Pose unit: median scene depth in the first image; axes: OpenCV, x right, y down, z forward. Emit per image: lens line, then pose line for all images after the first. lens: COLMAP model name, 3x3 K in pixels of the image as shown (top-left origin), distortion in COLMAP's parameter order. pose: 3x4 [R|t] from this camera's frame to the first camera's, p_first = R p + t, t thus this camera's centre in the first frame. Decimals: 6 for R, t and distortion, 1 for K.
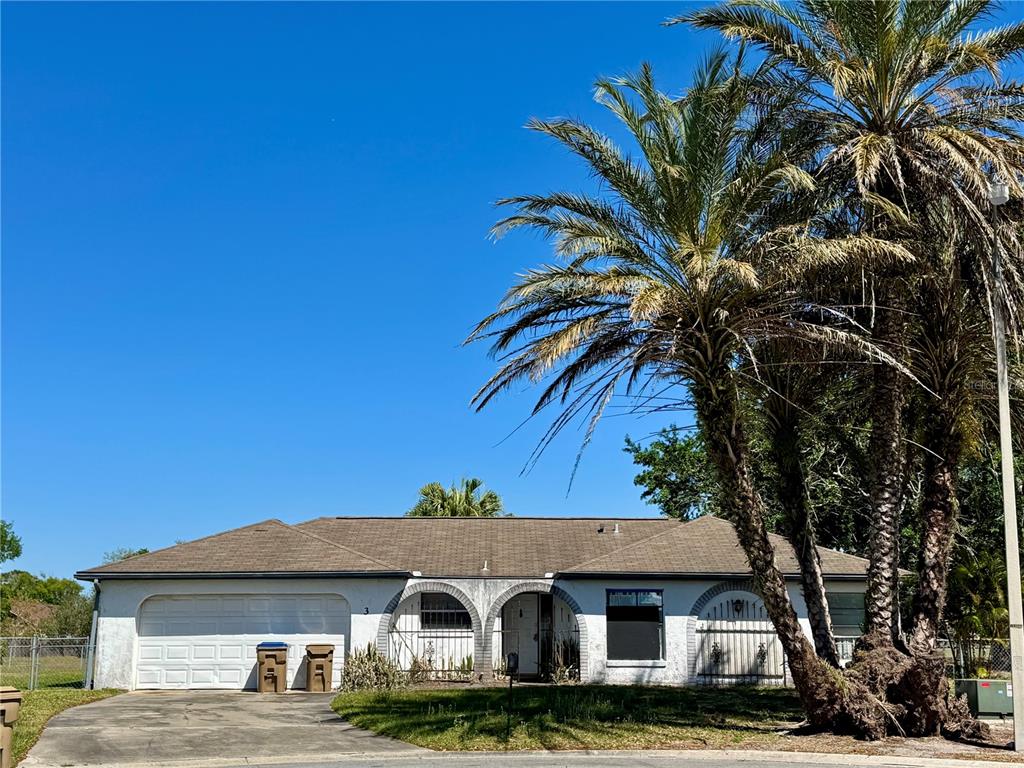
lens RADIAL K [[1287.7, 0, 511.7], [0, 1287.7, 385.4], [0, 0, 1]] dist [0.128638, 0.000000]
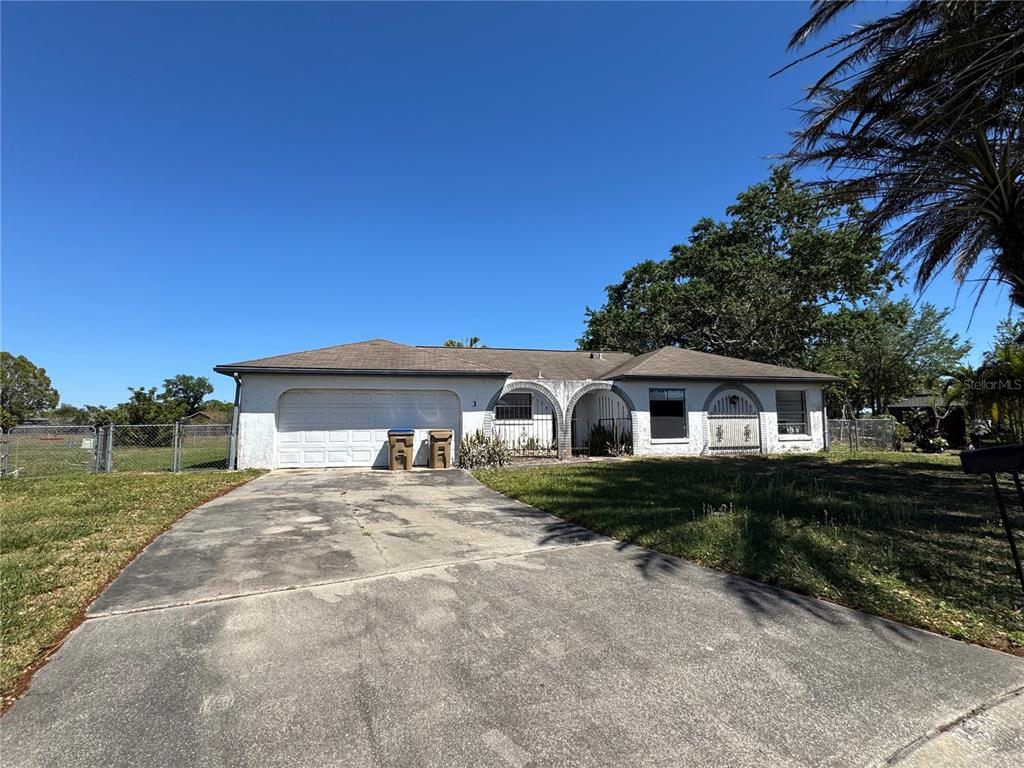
lens RADIAL K [[458.0, 0, 516.1], [0, 458.0, 382.8], [0, 0, 1]] dist [-0.002426, -0.000107]
pose [[0.975834, 0.010294, 0.218271, -0.169603], [-0.031838, 0.994928, 0.095419, 0.111336], [-0.216182, -0.100063, 0.971212, 0.568062]]
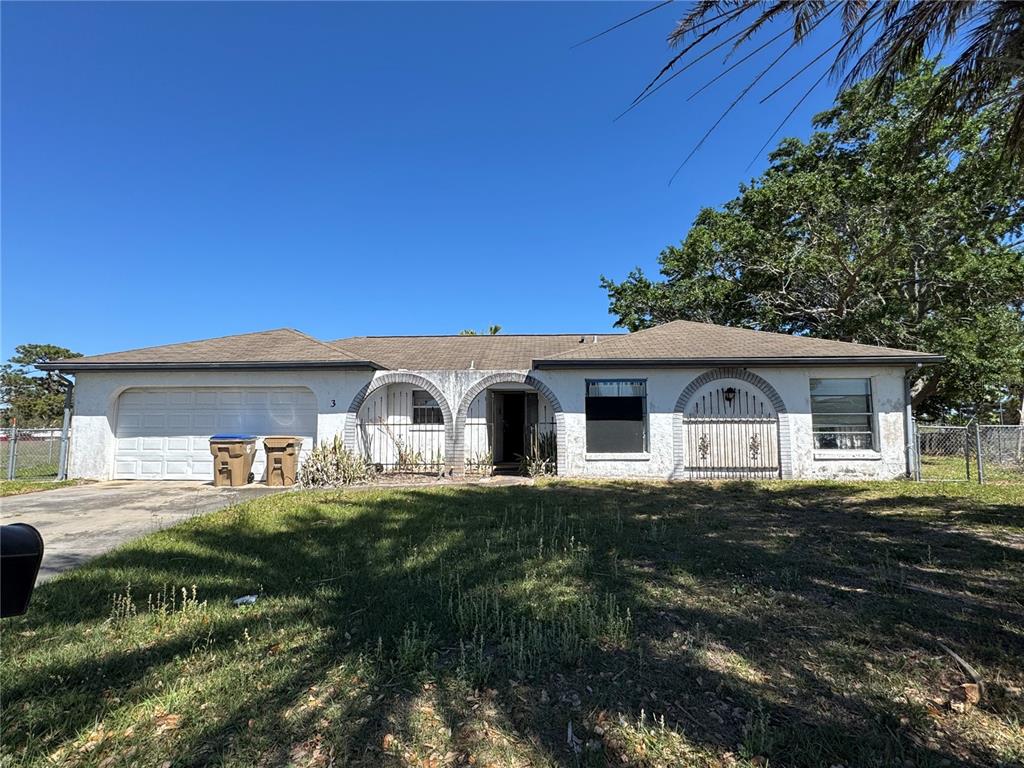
lens RADIAL K [[512.0, 0, 517.2], [0, 512.0, 384.8], [0, 0, 1]] dist [-0.001868, 0.000105]
pose [[0.997885, -0.009167, -0.064358, 0.048206], [0.015532, 0.994955, 0.099109, 0.125268], [0.063125, -0.099899, 0.992993, 0.634436]]
